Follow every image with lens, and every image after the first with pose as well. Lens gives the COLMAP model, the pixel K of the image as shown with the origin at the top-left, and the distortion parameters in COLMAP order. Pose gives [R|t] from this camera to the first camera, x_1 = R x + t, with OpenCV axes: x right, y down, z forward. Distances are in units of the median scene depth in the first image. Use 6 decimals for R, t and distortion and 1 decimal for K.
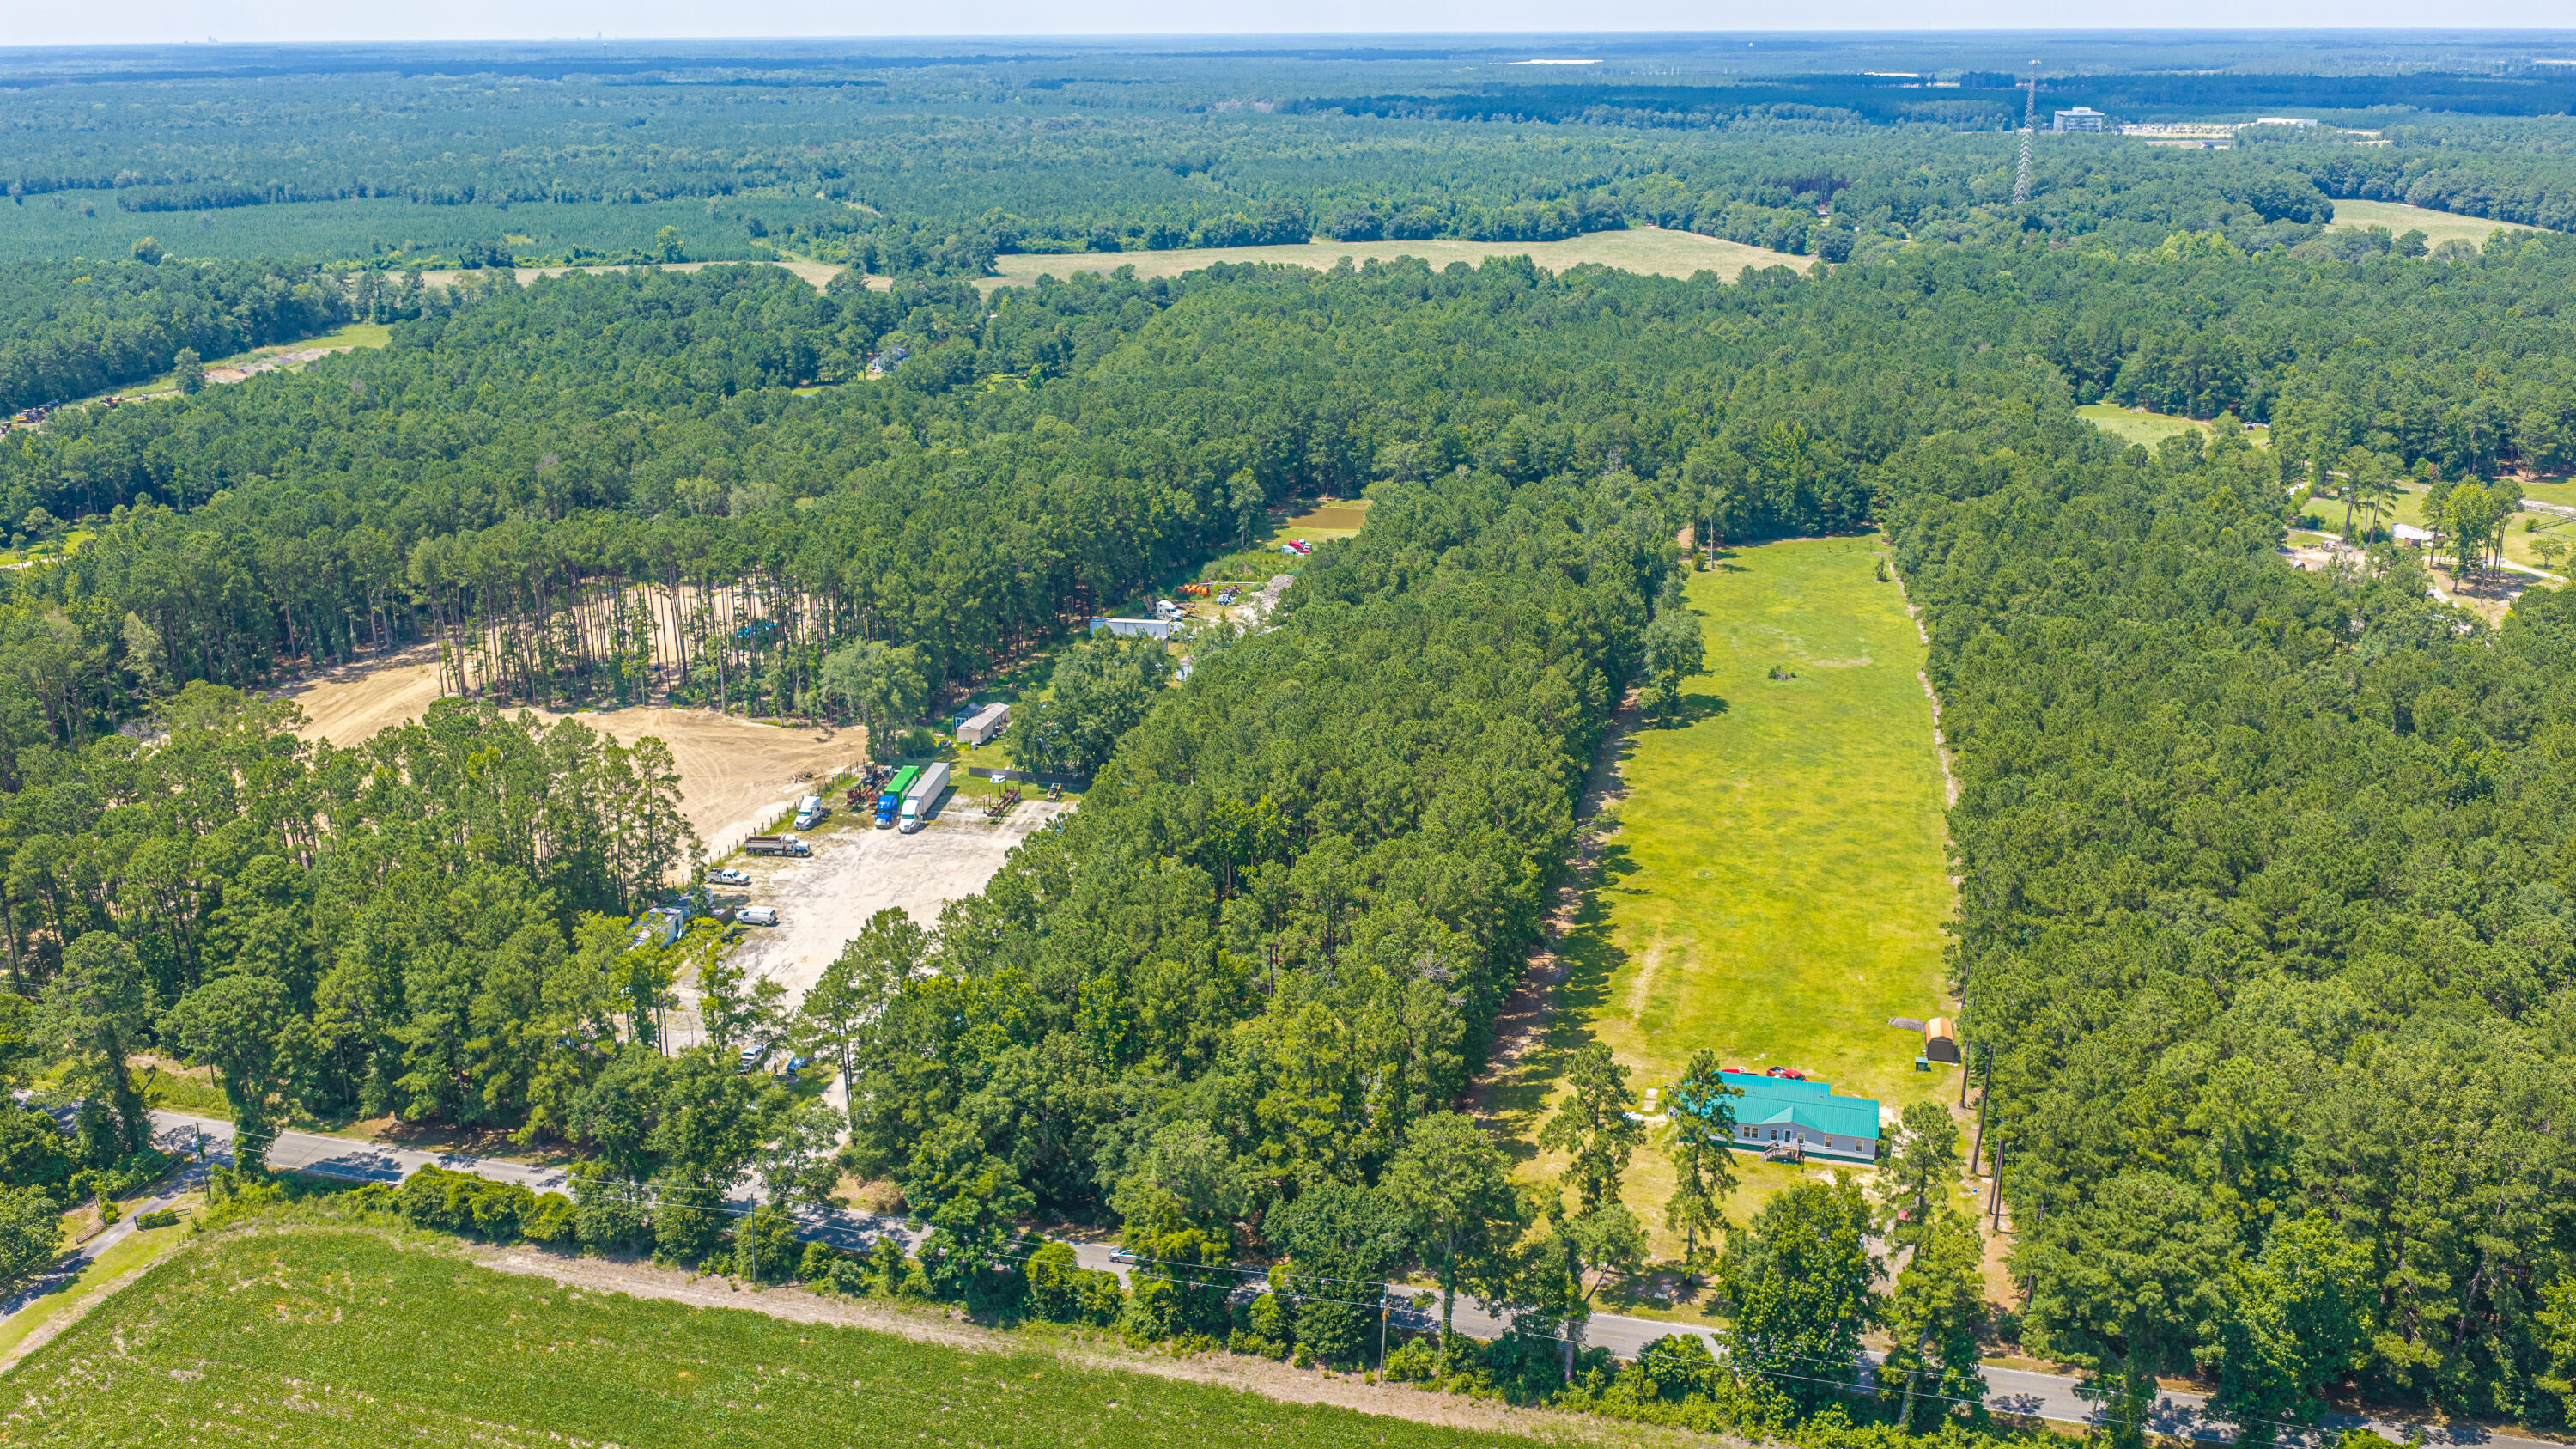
lens RADIAL K [[2129.6, 0, 1273.5], [0, 2129.6, 719.7], [0, 0, 1]] dist [0.028035, -0.060546]
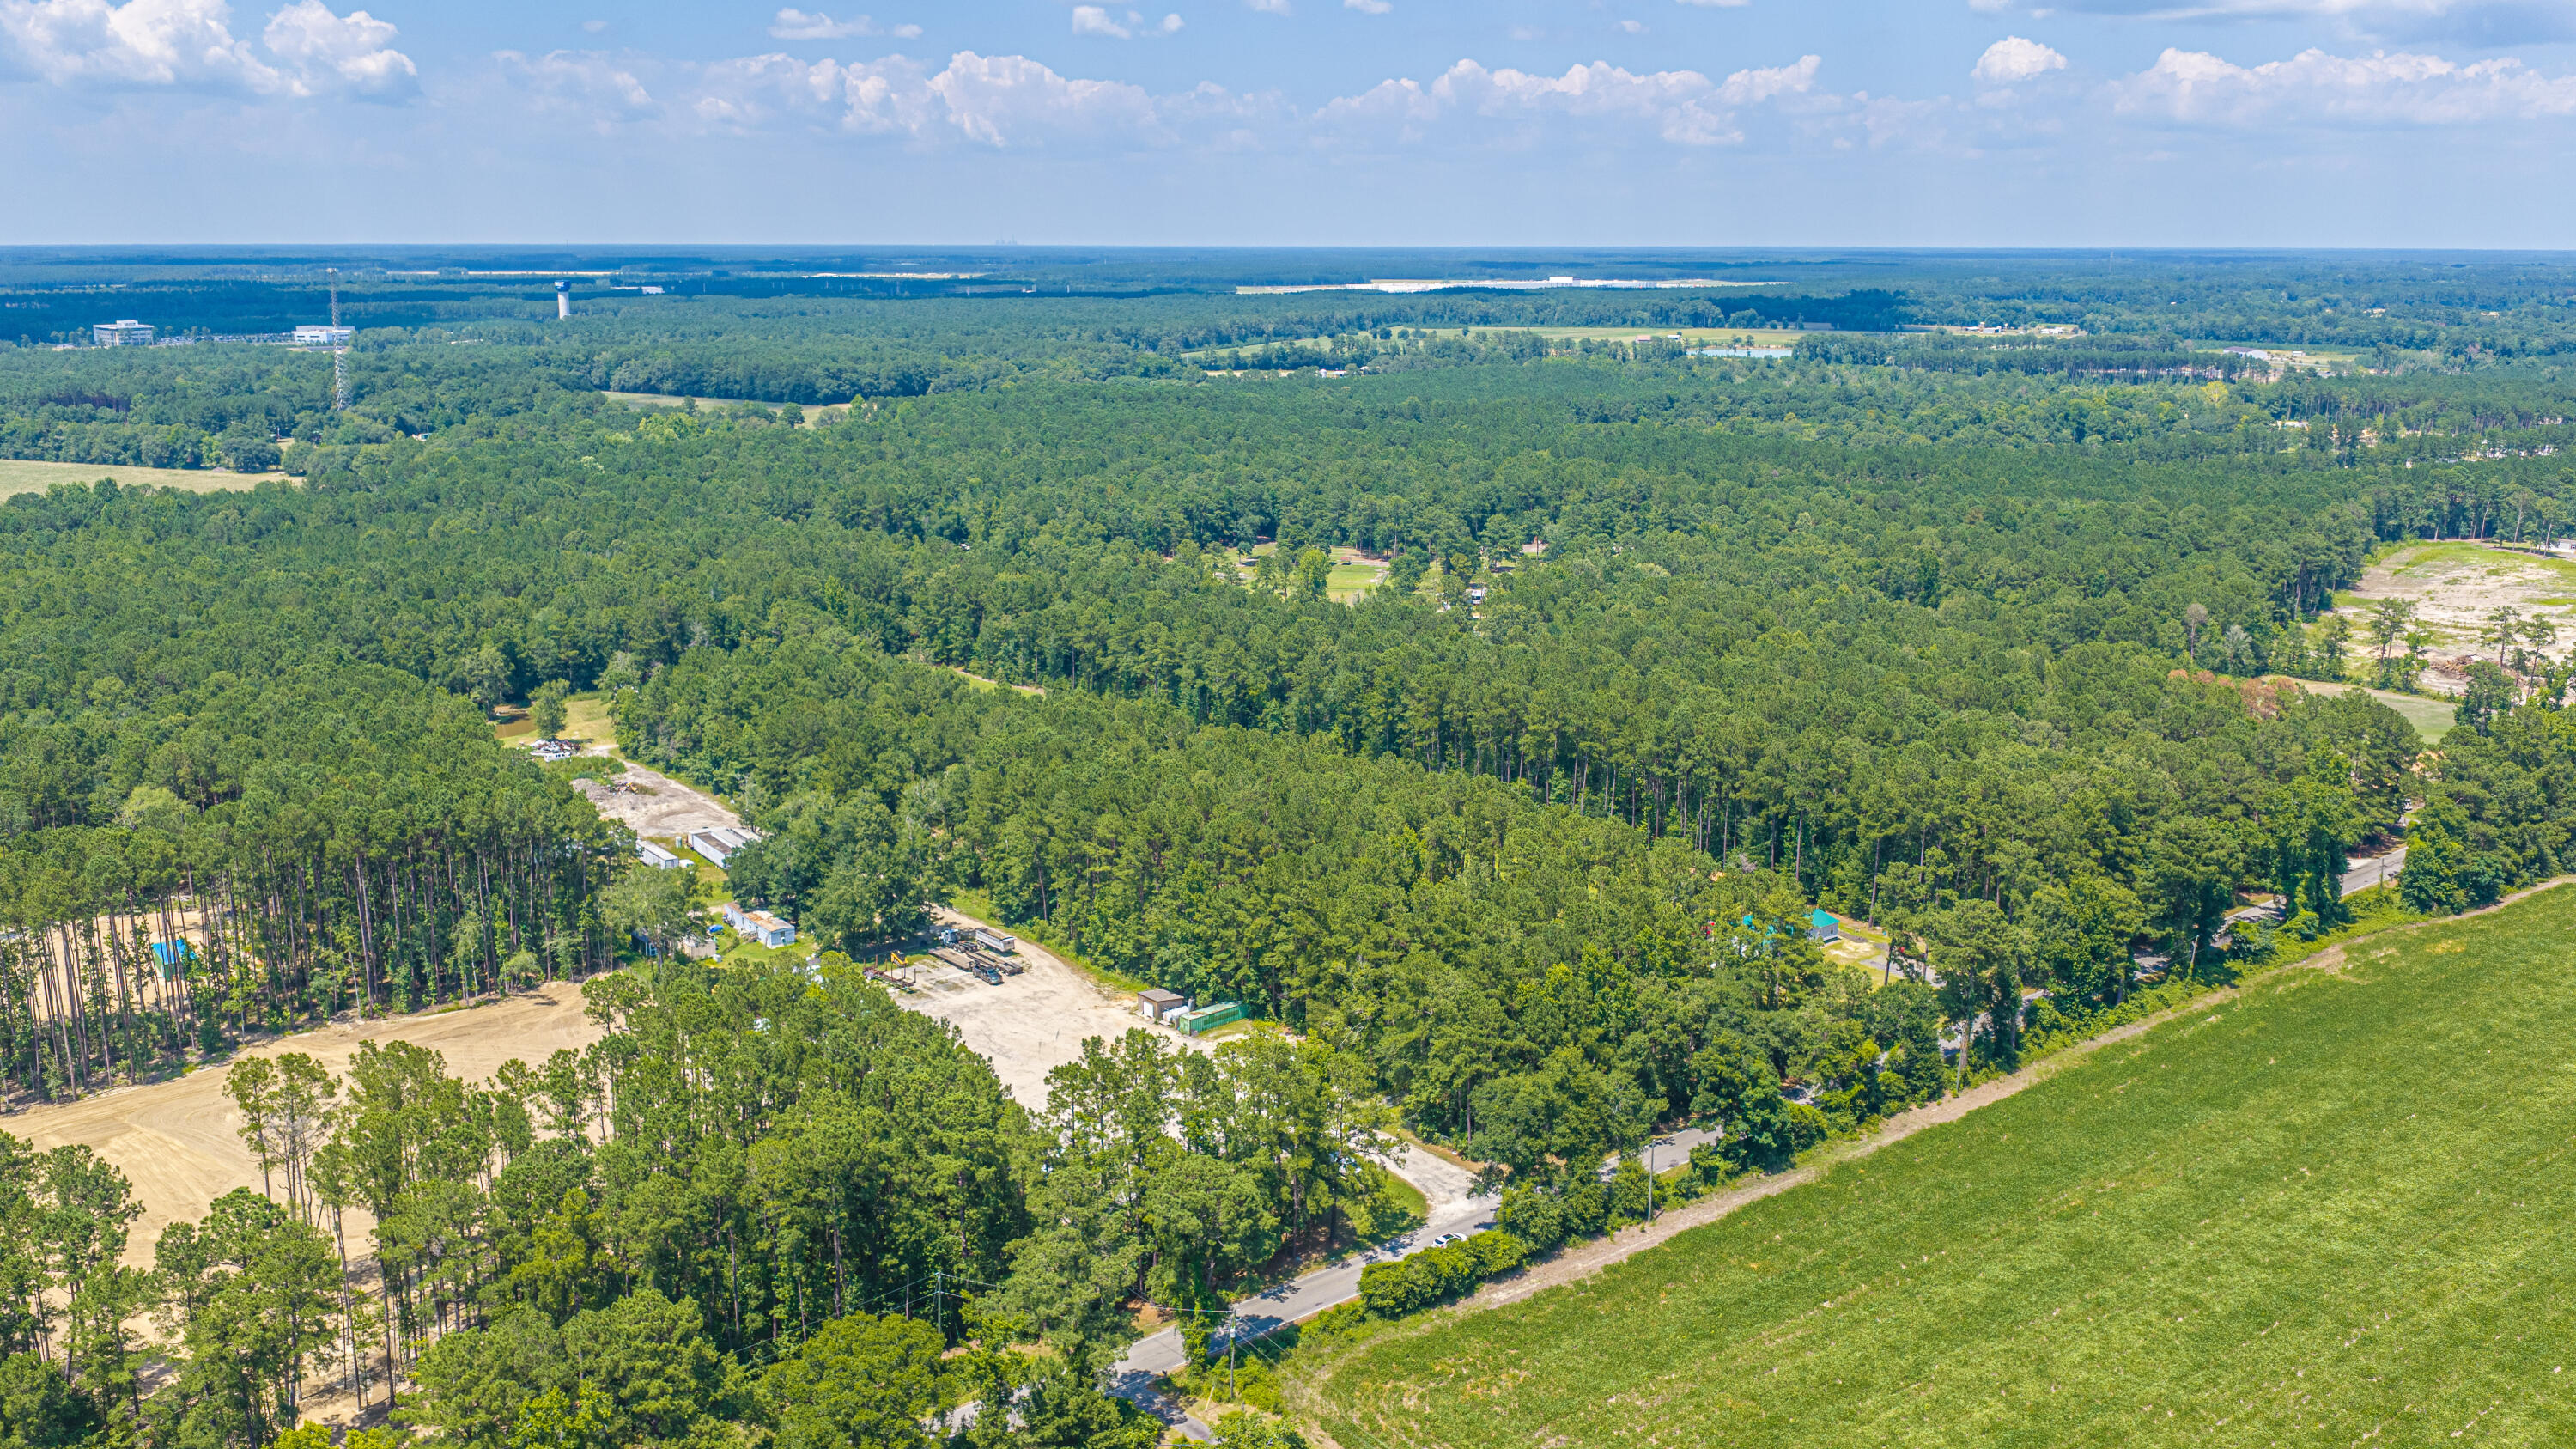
lens RADIAL K [[2129.6, 0, 1286.3], [0, 2129.6, 722.4], [0, 0, 1]] dist [0.028035, -0.060546]
pose [[0.582310, -0.169791, 0.795038, -0.404116], [0.244497, 0.969248, 0.027918, -0.027594], [-0.775330, 0.178127, 0.605916, 0.125262]]
